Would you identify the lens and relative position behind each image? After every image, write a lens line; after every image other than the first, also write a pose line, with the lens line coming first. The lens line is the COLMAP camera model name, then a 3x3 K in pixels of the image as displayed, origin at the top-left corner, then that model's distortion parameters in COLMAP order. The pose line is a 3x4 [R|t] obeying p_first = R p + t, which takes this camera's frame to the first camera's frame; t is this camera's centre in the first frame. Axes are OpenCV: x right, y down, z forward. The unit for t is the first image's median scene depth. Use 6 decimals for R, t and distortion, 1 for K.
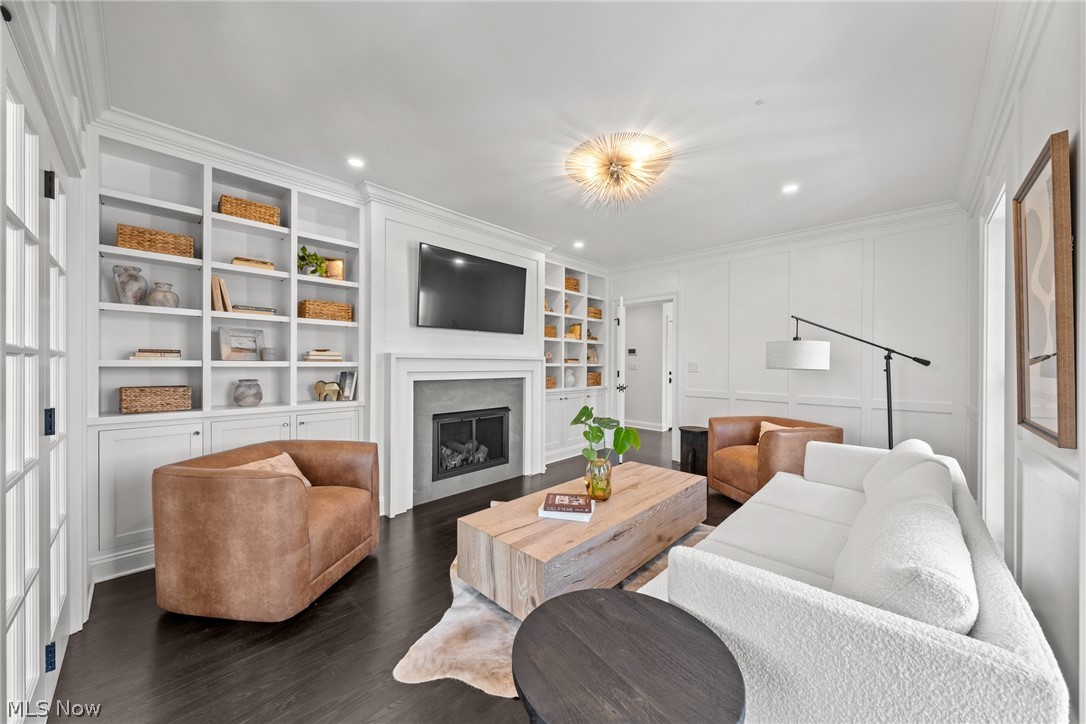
lens RADIAL K [[388.0, 0, 541.8], [0, 388.0, 359.9], [0, 0, 1]] dist [-0.000238, -0.000016]
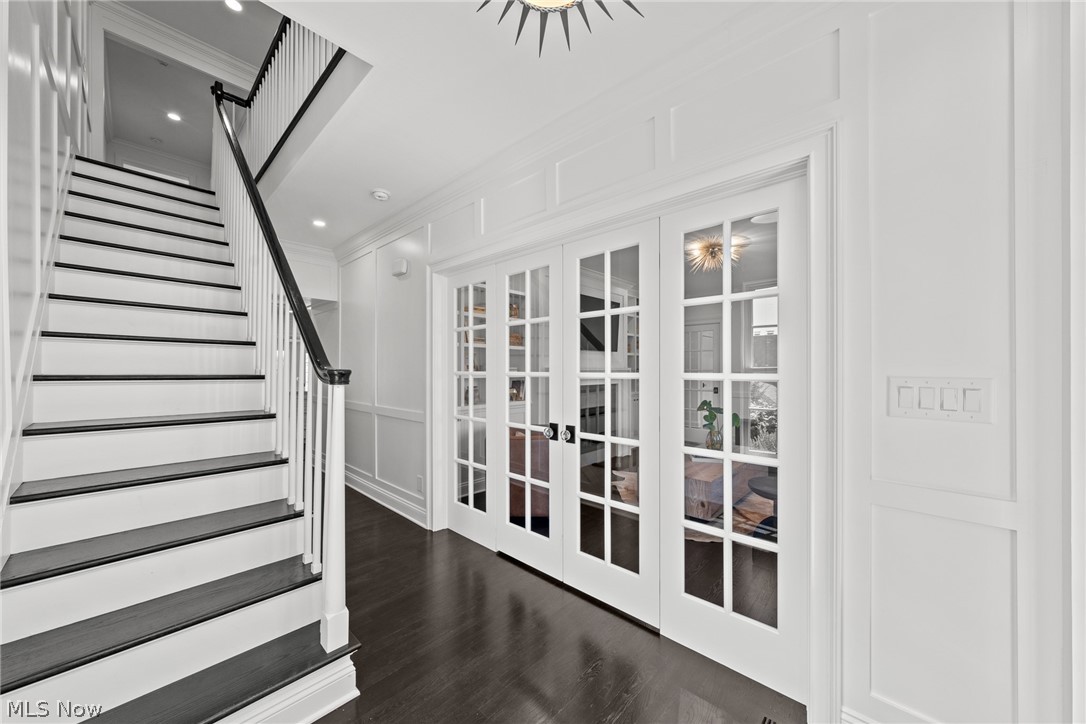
lens RADIAL K [[388.0, 0, 545.6], [0, 388.0, 366.9], [0, 0, 1]] dist [-0.000238, -0.000016]
pose [[0.999754, -0.007315, 0.020928, -0.532514], [0.007376, 0.999969, -0.002847, -0.018565], [-0.020906, 0.003001, 0.999777, -0.561190]]
